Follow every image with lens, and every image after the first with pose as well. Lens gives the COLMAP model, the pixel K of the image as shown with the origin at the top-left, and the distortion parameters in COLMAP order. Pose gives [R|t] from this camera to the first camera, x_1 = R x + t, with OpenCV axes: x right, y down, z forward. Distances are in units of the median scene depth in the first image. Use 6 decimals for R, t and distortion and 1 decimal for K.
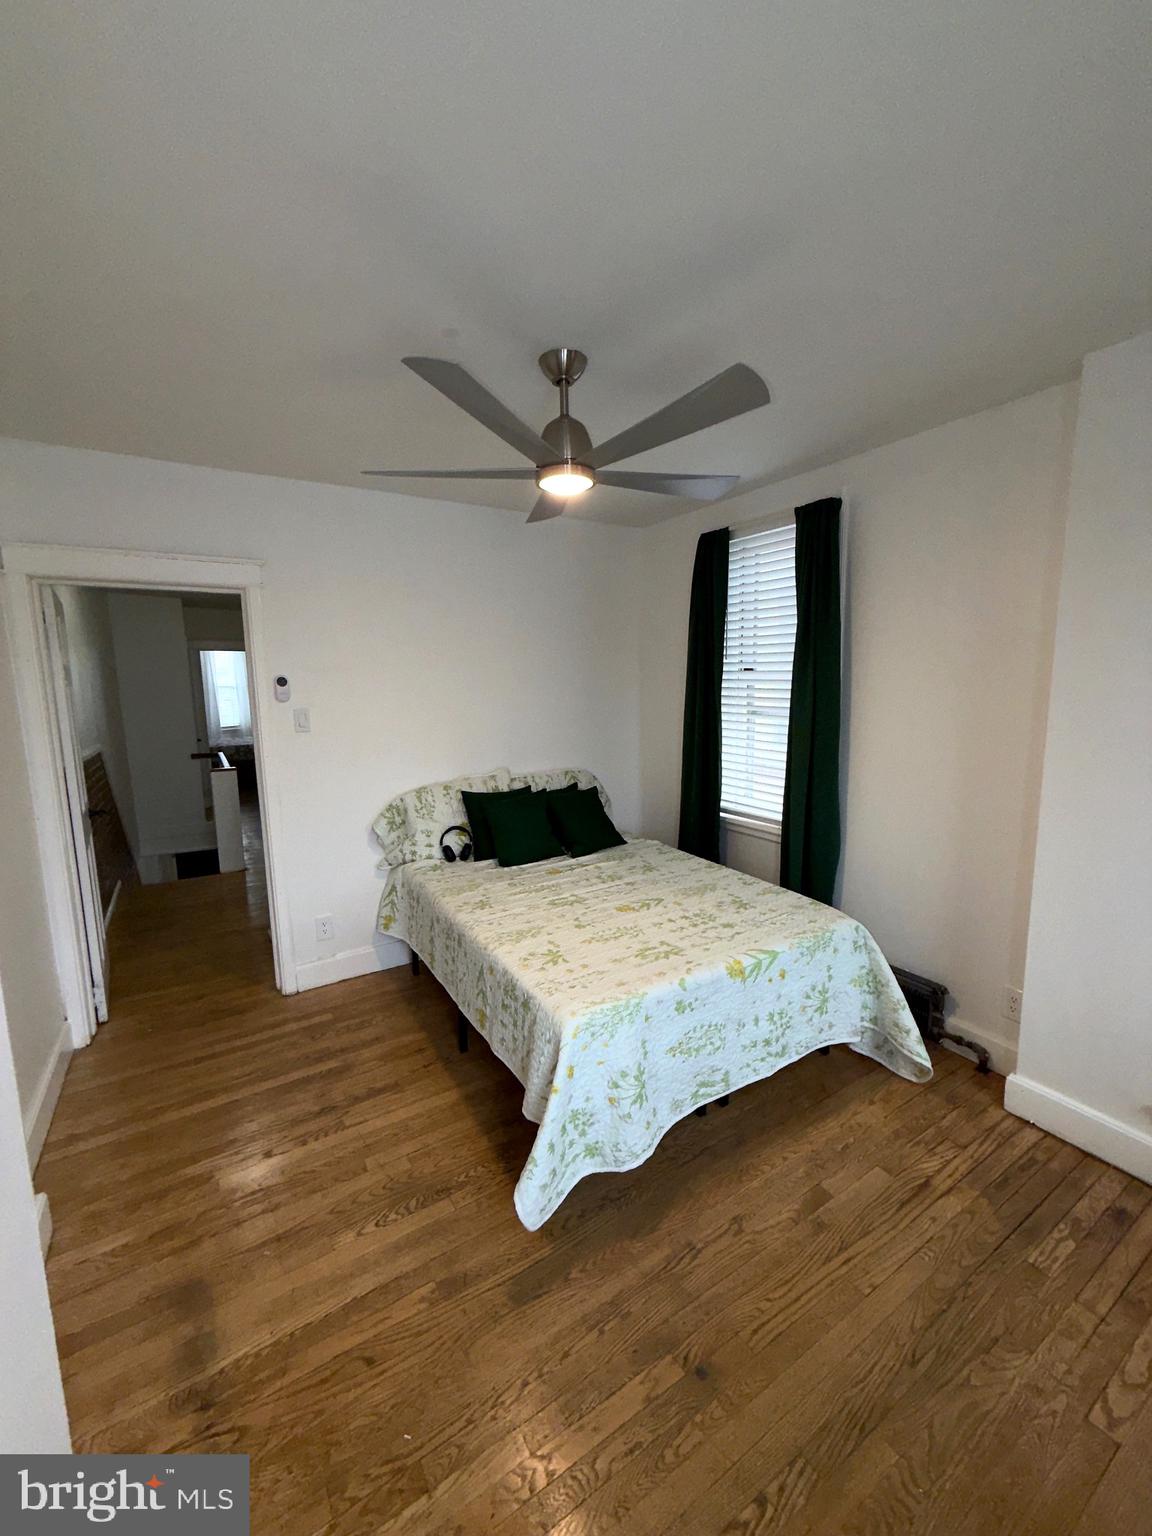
lens RADIAL K [[610.3, 0, 573.7], [0, 610.3, 759.1], [0, 0, 1]] dist [-0.001971, 0.000184]
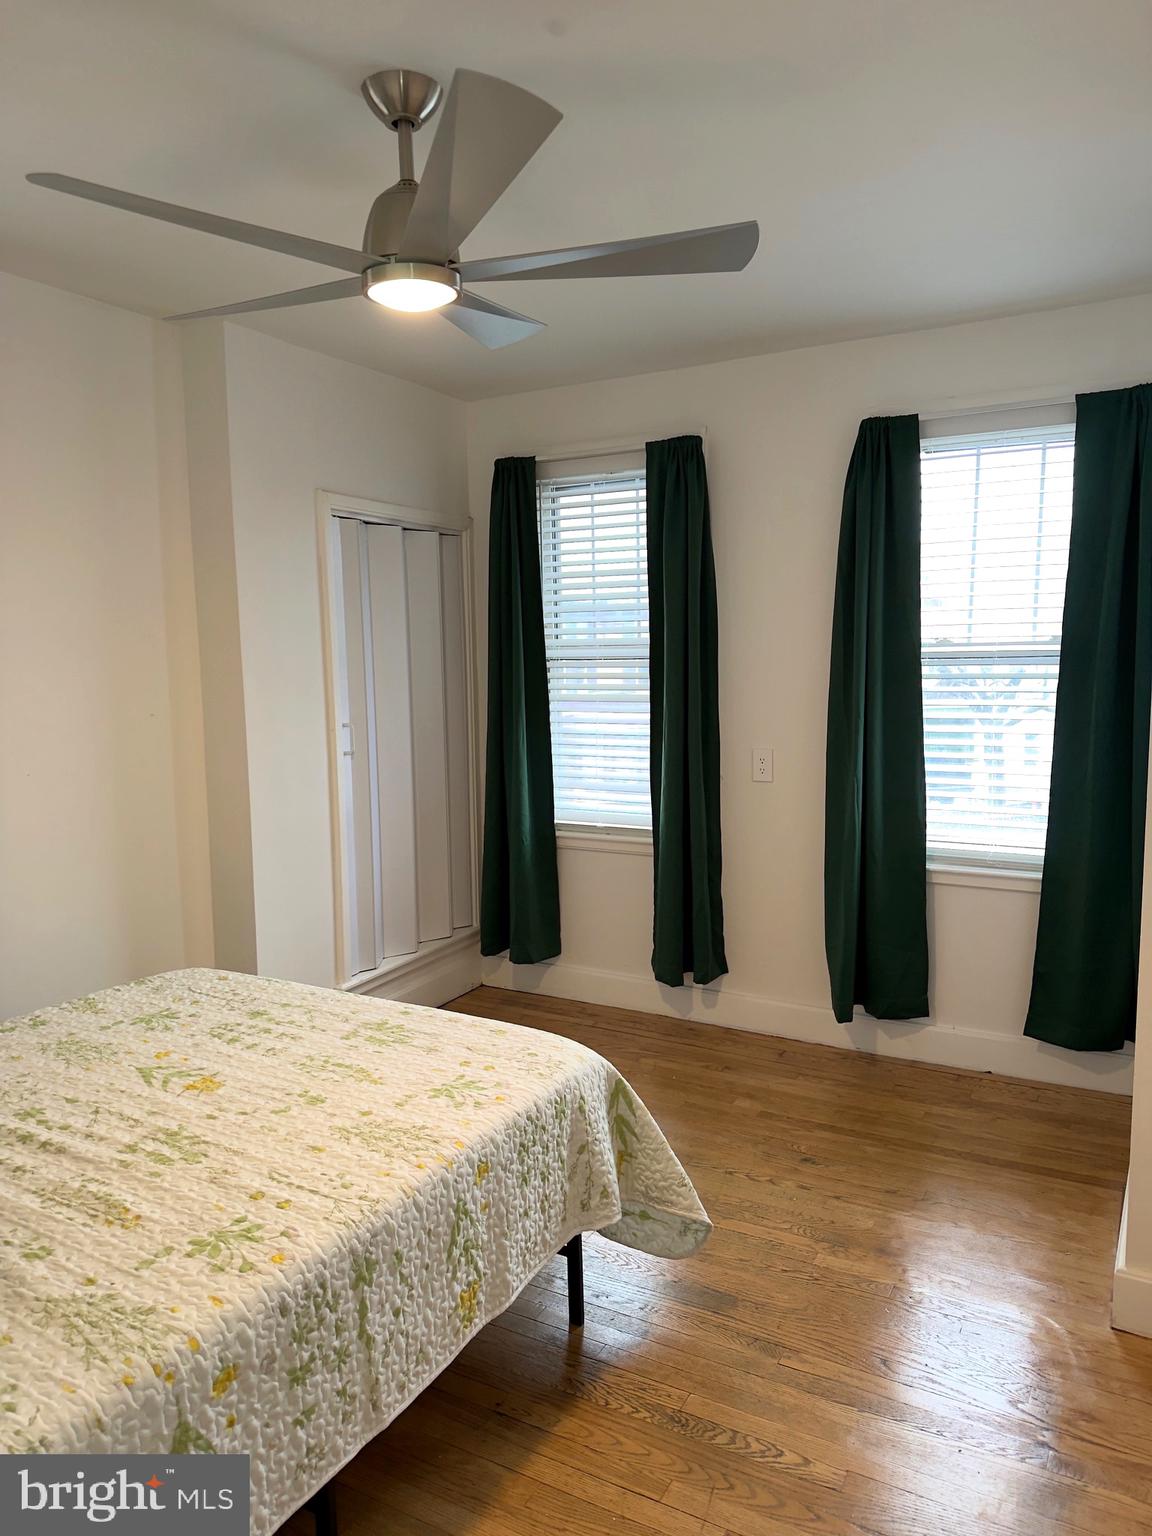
lens RADIAL K [[1092.6, 0, 569.0], [0, 1092.6, 766.8], [0, 0, 1]] dist [0.031932, -0.041558]
pose [[-0.484524, -0.081215, 0.871000, -0.889265], [0.141939, 0.975188, 0.169889, -0.127616], [-0.863186, 0.205945, -0.460974, 1.205301]]
